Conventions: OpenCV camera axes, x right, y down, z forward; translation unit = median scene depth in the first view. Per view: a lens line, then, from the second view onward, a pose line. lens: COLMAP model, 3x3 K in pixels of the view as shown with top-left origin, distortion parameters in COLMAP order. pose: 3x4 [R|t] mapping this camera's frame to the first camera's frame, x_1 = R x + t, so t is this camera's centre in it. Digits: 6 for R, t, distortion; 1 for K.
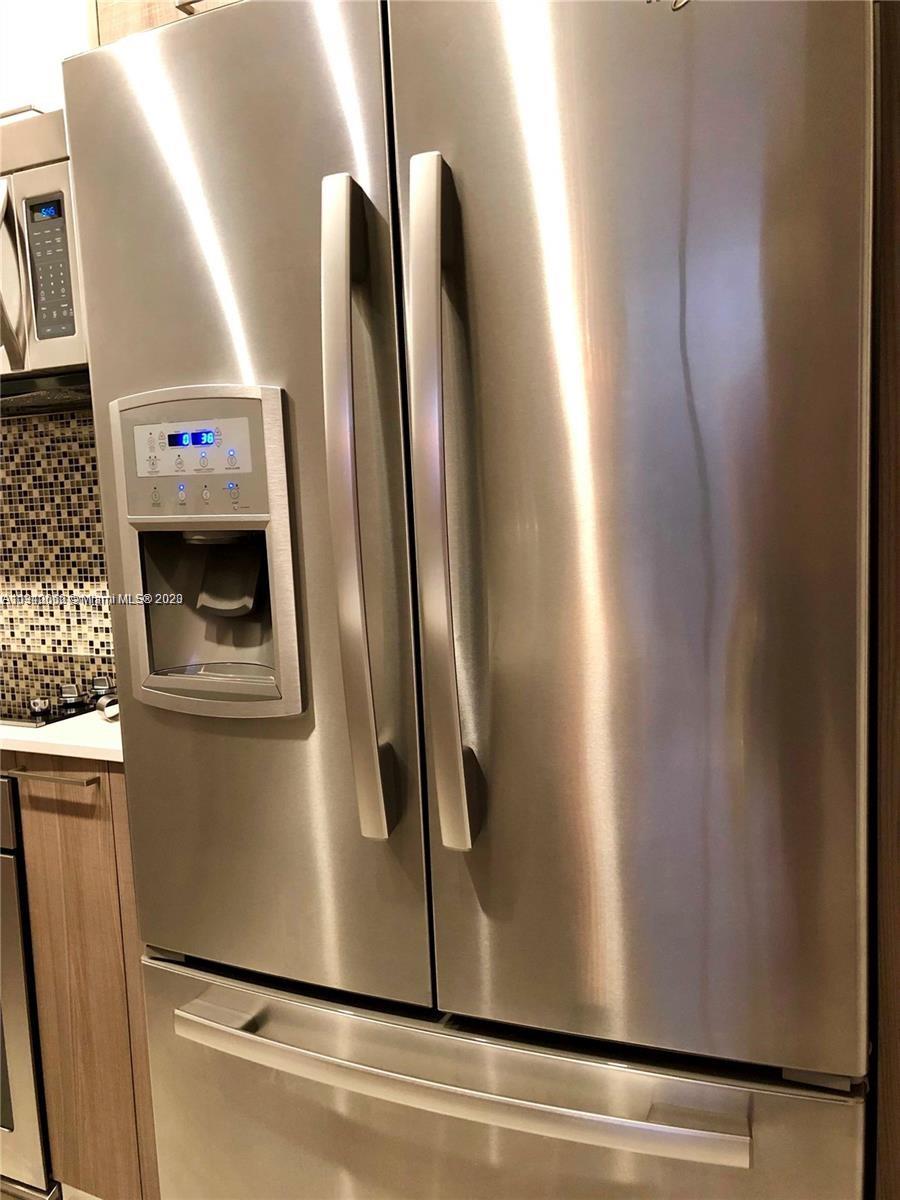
lens RADIAL K [[963.0, 0, 448.4], [0, 963.0, 589.1], [0, 0, 1]] dist [0.011689, -0.003295]
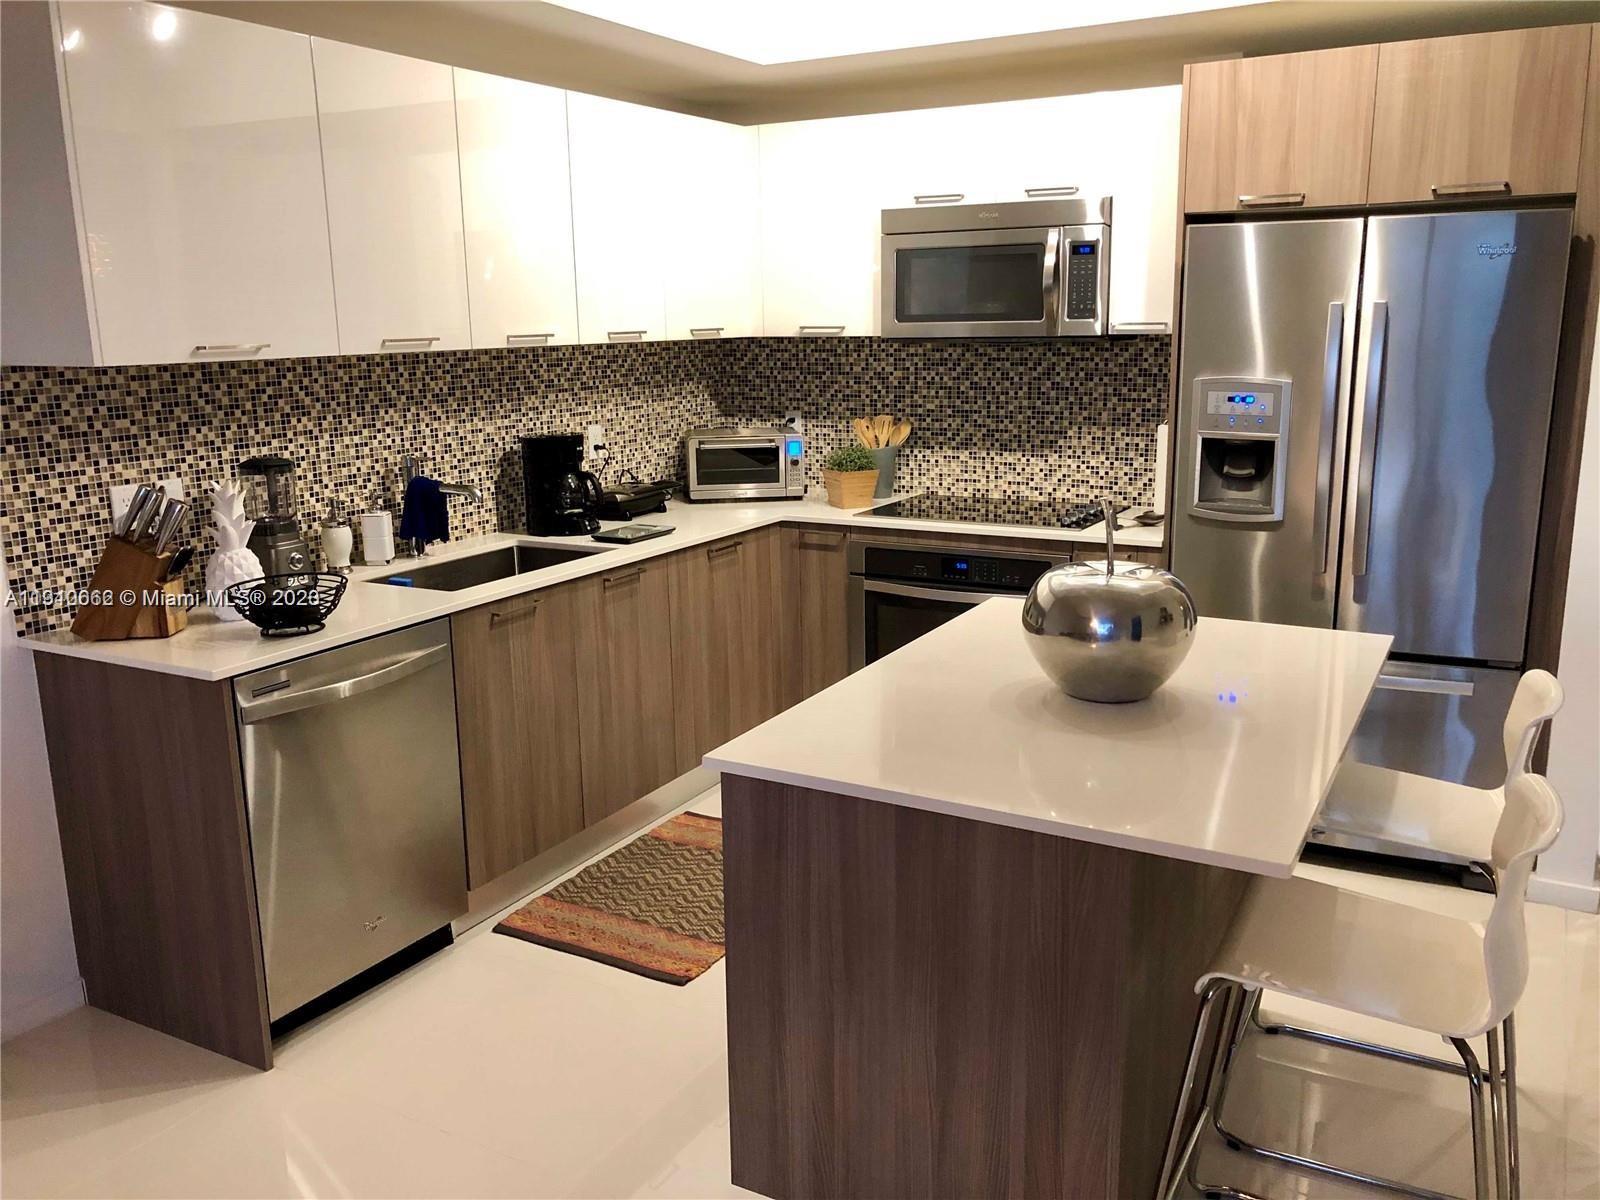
lens RADIAL K [[1283.9, 0, 795.3], [0, 1283.9, 608.3], [0, 0, 1]] dist [0.011689, -0.003295]
pose [[0.996124, 0.044595, -0.075821, -0.543499], [-0.034997, 0.991727, 0.123503, -0.001362], [0.080702, -0.120371, 0.989443, -1.109574]]
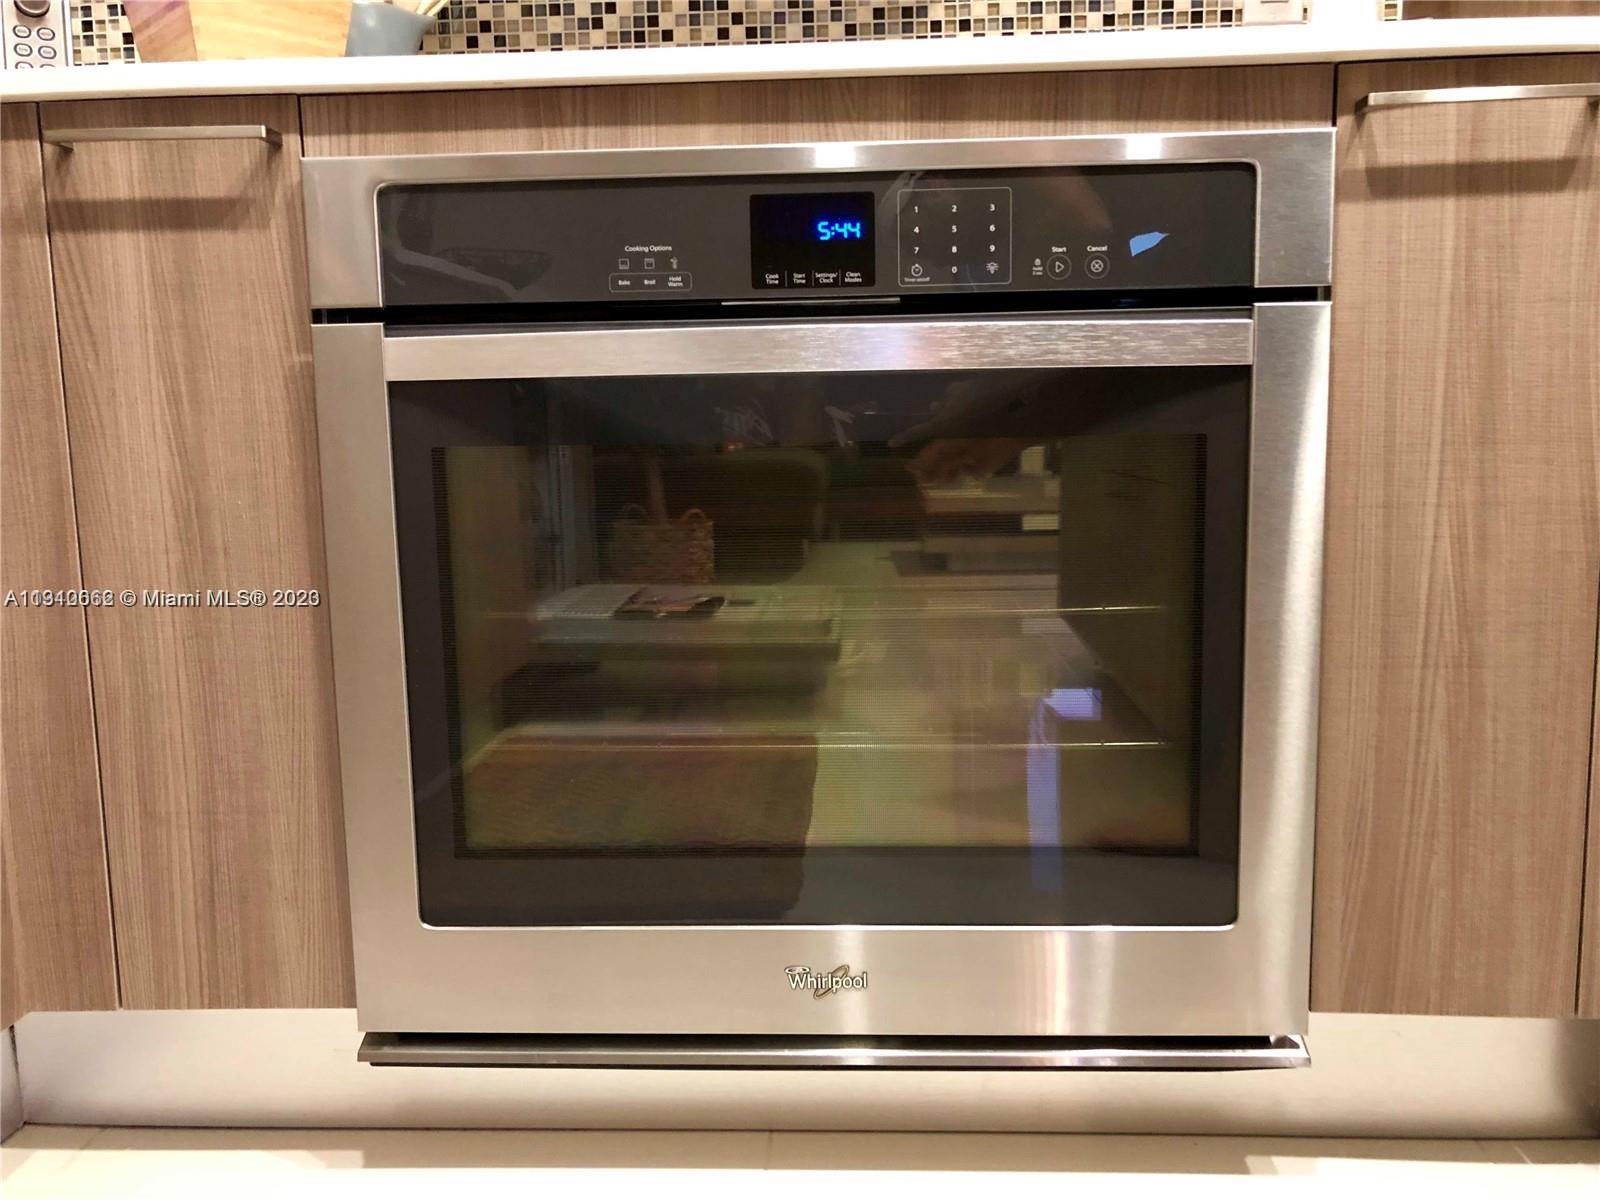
lens RADIAL K [[1283.9, 0, 802.3], [0, 1283.9, 604.4], [0, 0, 1]] dist [0.011689, -0.003295]
pose [[0.927520, -0.027877, 0.372733, -0.620889], [0.020420, 0.999505, 0.023940, 0.270791], [-0.373216, -0.014594, 0.927630, 0.349194]]
